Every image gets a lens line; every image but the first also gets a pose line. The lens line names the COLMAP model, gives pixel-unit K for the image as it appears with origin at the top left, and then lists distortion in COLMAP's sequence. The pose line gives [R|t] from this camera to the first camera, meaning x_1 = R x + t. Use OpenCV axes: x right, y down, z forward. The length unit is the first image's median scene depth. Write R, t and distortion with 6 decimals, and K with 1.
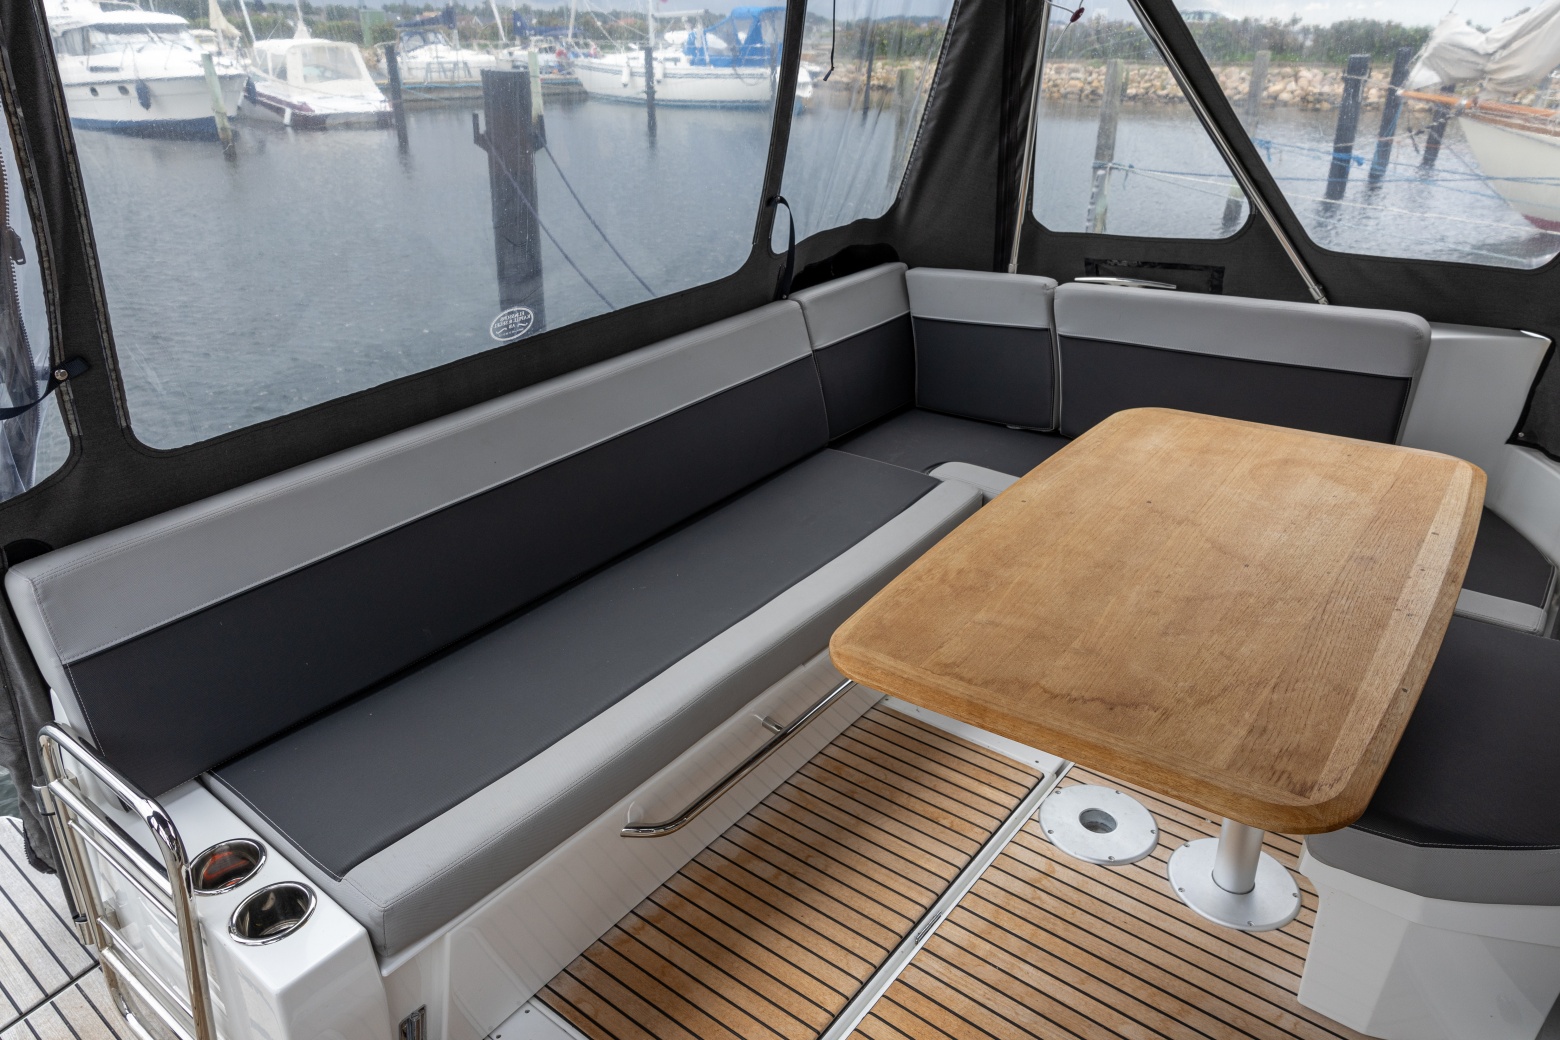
lens RADIAL K [[991.9, 0, 766.6], [0, 991.9, 515.4], [0, 0, 1]] dist [-0.005108, 0.010859]
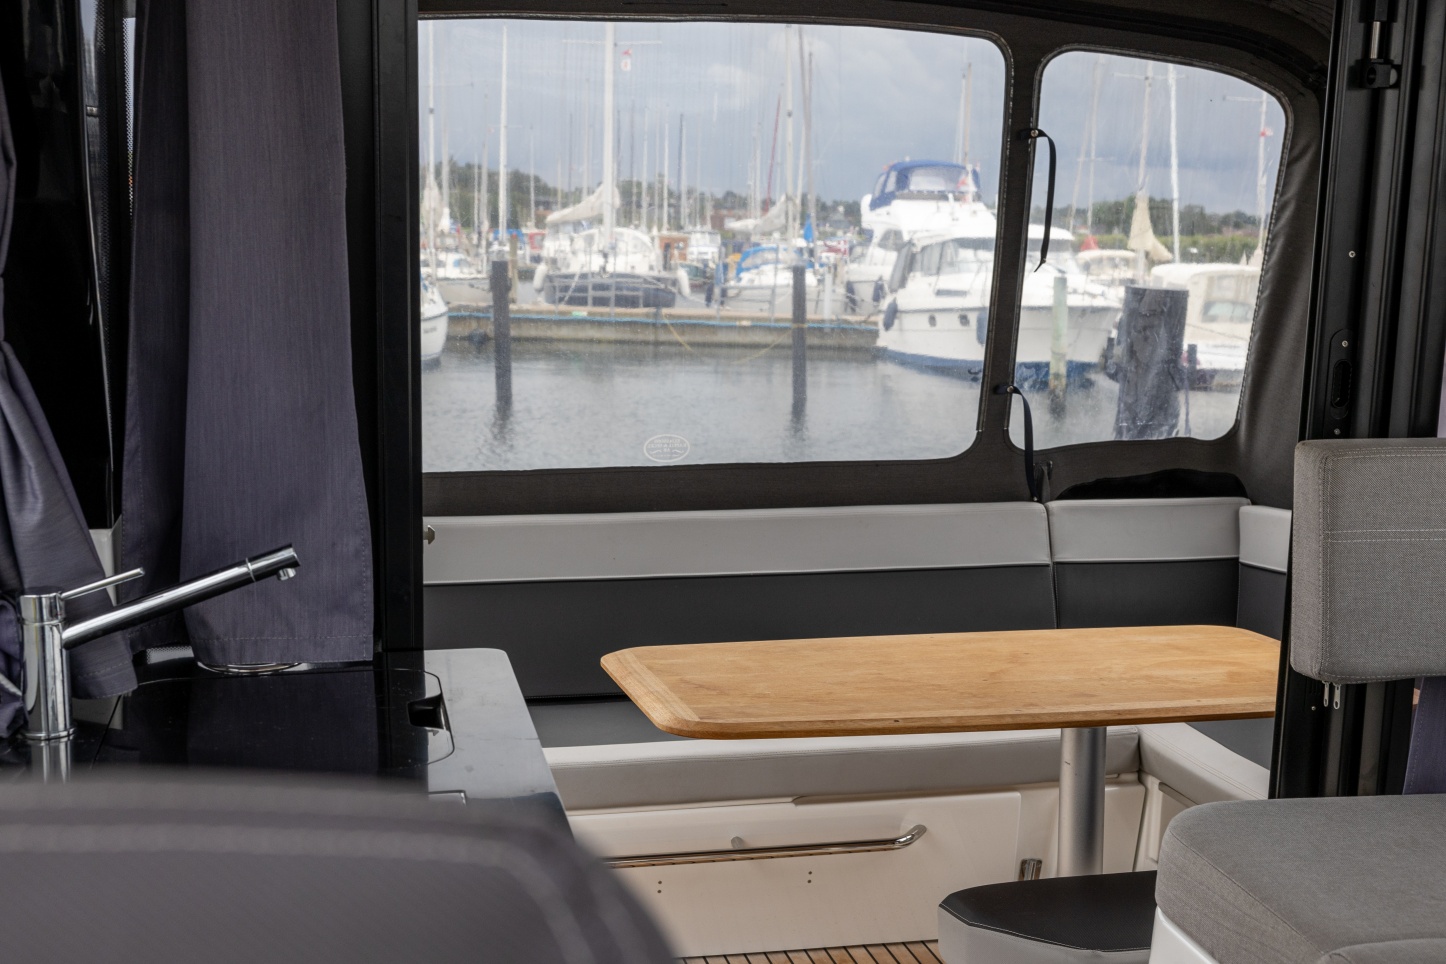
lens RADIAL K [[1867.9, 0, 714.4], [0, 1867.9, 483.1], [0, 0, 1]] dist [-0.031787, 0.000000]
pose [[0.751322, 0.106457, -0.651293, 0.199329], [-0.315359, 0.924846, -0.212623, 0.047792], [0.579711, 0.365139, 0.728429, -0.088526]]
